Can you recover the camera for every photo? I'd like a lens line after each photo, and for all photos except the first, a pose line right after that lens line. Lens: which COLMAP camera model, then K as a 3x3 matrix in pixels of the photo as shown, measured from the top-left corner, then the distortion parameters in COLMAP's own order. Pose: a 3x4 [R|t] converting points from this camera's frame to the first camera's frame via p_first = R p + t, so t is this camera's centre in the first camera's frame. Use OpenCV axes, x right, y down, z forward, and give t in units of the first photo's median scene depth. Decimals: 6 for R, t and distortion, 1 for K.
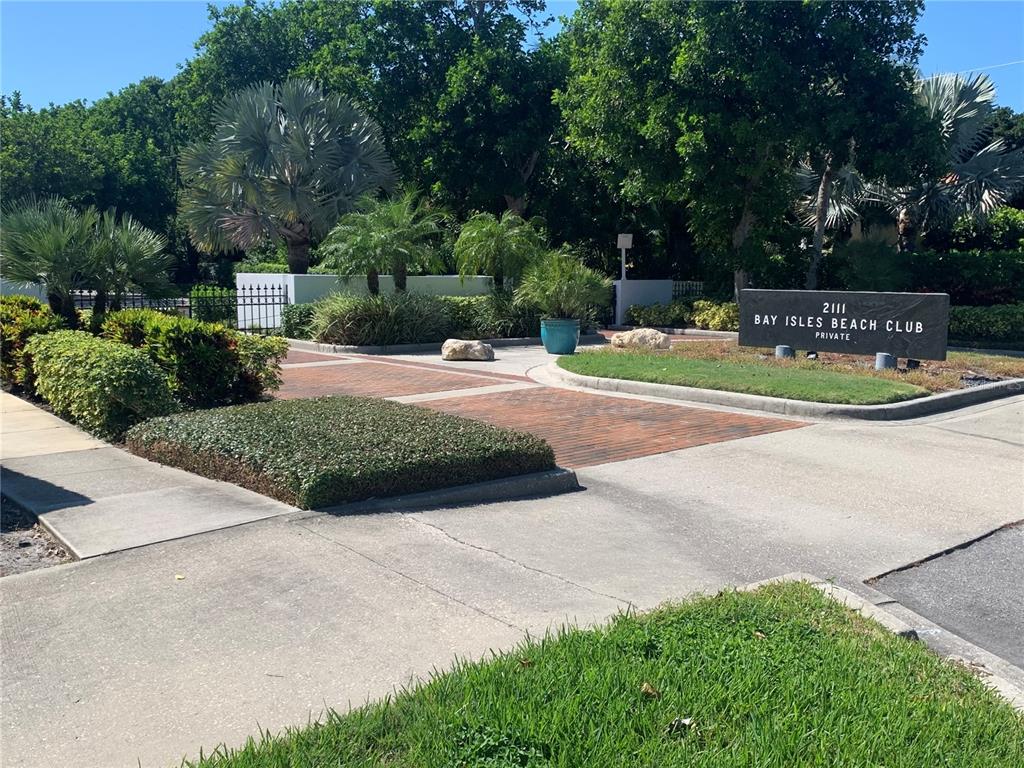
lens RADIAL K [[966.1, 0, 512.0], [0, 966.1, 384.0], [0, 0, 1]] dist [0.003398, -0.012517]
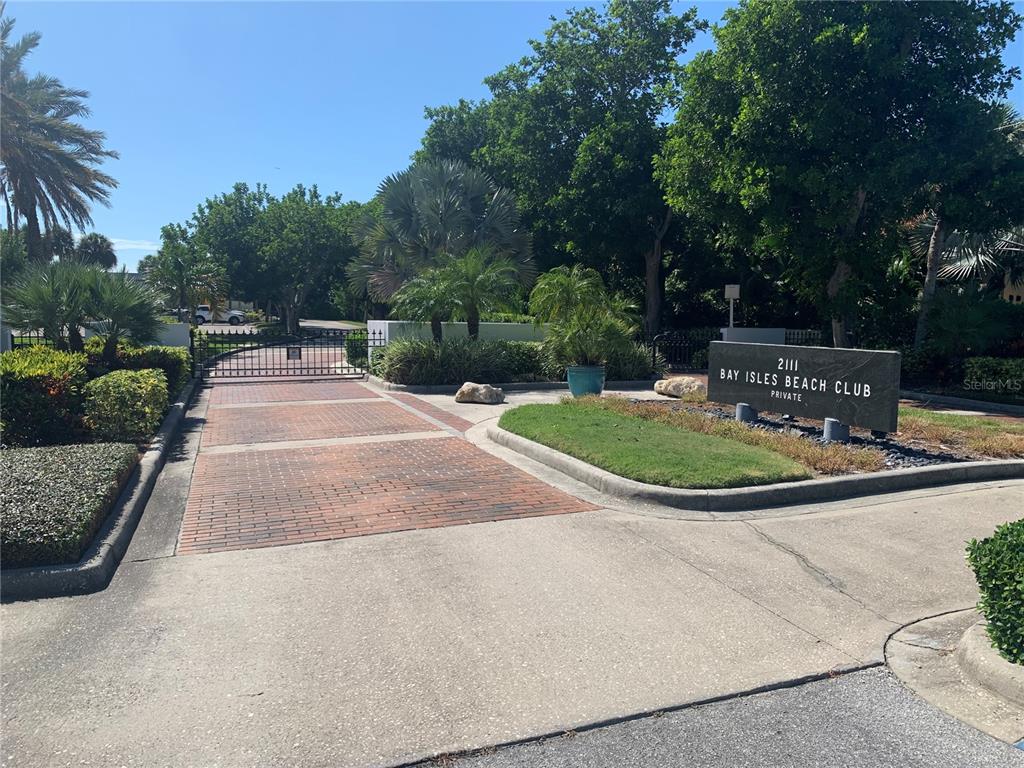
lens RADIAL K [[767.1, 0, 512.0], [0, 767.1, 384.0], [0, 0, 1]] dist [-0.001925, -0.002668]
pose [[0.948361, 0.033381, -0.315431, 0.238830], [-0.042938, 0.998804, -0.023398, -0.025053], [0.314272, 0.035734, 0.948660, 0.188991]]
